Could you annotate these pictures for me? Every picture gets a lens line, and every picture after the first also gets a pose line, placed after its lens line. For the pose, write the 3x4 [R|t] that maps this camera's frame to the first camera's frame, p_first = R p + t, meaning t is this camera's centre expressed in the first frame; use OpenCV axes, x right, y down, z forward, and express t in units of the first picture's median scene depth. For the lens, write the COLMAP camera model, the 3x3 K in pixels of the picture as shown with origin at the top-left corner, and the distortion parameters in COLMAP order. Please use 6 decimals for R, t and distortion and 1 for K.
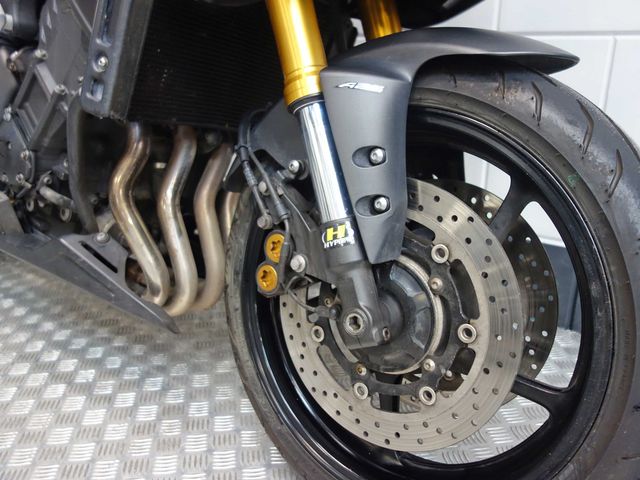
lens RADIAL K [[547.7, 0, 320.0], [0, 547.7, 240.0], [0, 0, 1]] dist [-0.003061, -0.000940]
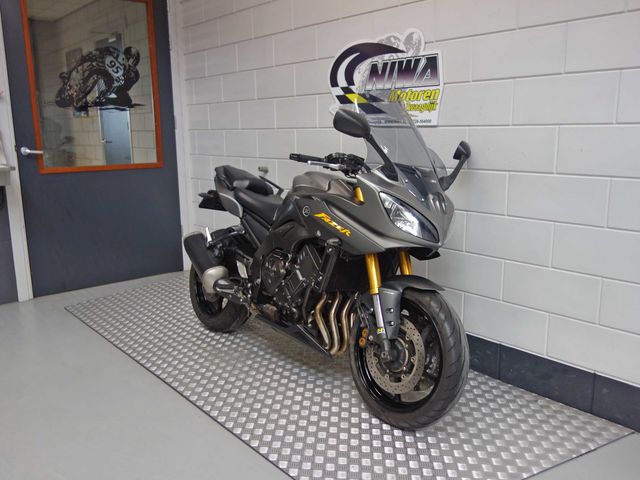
lens RADIAL K [[547.7, 0, 320.0], [0, 547.7, 240.0], [0, 0, 1]] dist [-0.003061, -0.000940]
pose [[0.974434, 0.038532, -0.221346, 0.392407], [-0.072912, 0.986096, -0.149325, -0.028693], [0.212515, 0.161646, 0.963695, -2.545356]]
